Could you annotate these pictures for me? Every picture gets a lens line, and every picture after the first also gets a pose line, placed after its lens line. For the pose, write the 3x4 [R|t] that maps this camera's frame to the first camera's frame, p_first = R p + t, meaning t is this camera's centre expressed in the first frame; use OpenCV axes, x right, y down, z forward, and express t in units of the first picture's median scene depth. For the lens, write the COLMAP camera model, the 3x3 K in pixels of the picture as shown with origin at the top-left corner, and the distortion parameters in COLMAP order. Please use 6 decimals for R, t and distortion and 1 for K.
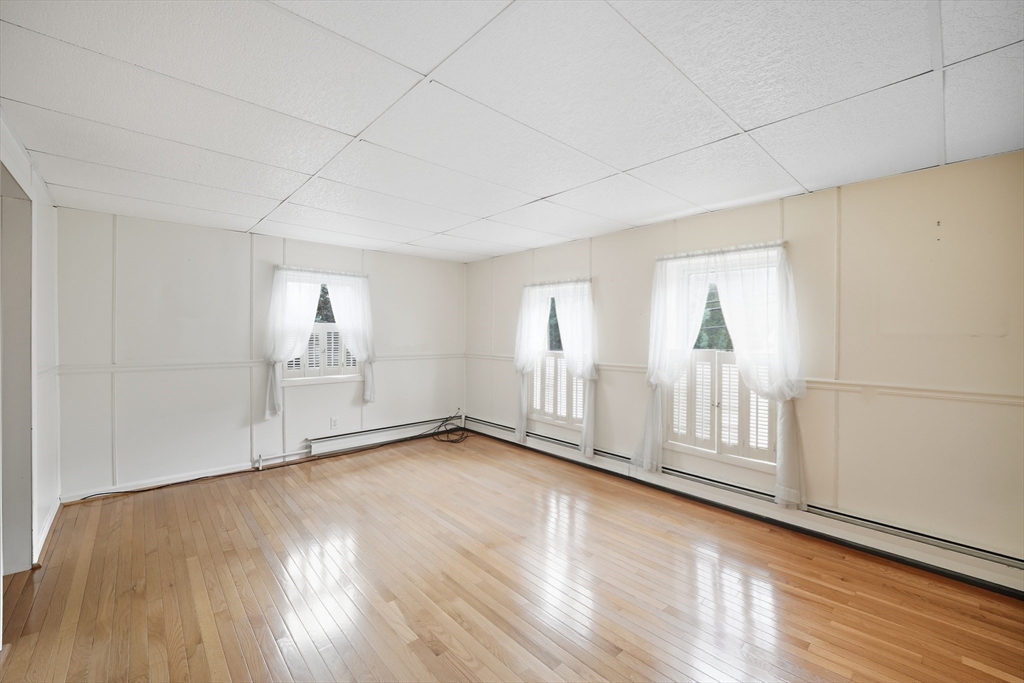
lens RADIAL K [[418.7, 0, 513.4], [0, 418.7, 343.3], [0, 0, 1]] dist [-0.006431, -0.001102]
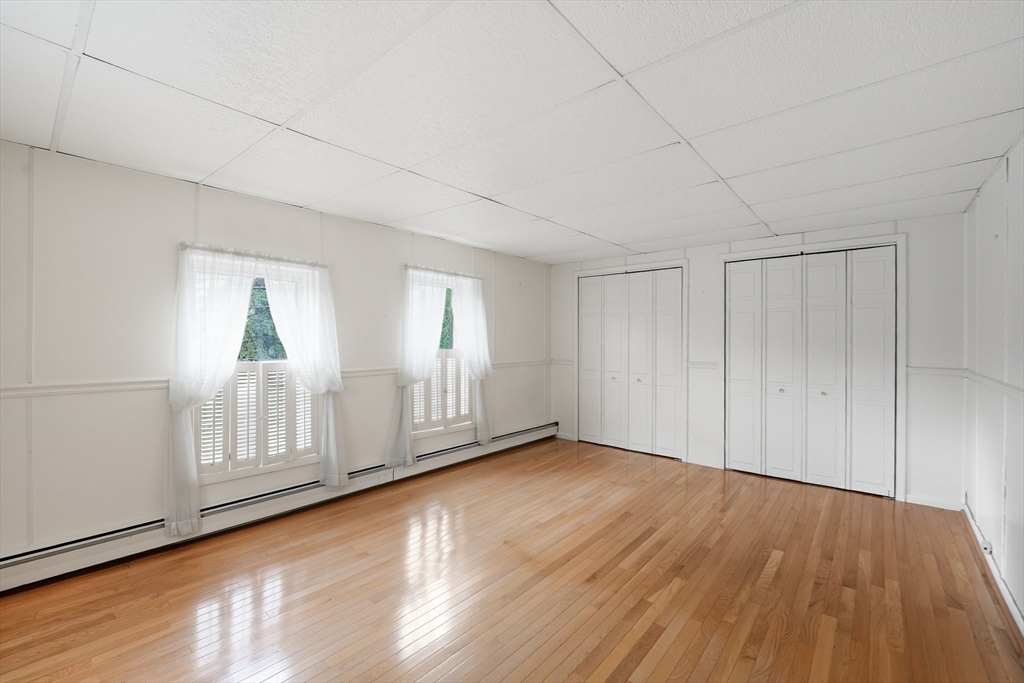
lens RADIAL K [[418.7, 0, 513.4], [0, 418.7, 343.3], [0, 0, 1]] dist [-0.006431, -0.001102]
pose [[-0.118034, -0.021315, 0.992781, -0.763820], [0.013113, 0.999649, 0.023022, -0.024196], [-0.992923, 0.015735, -0.117713, 0.876958]]
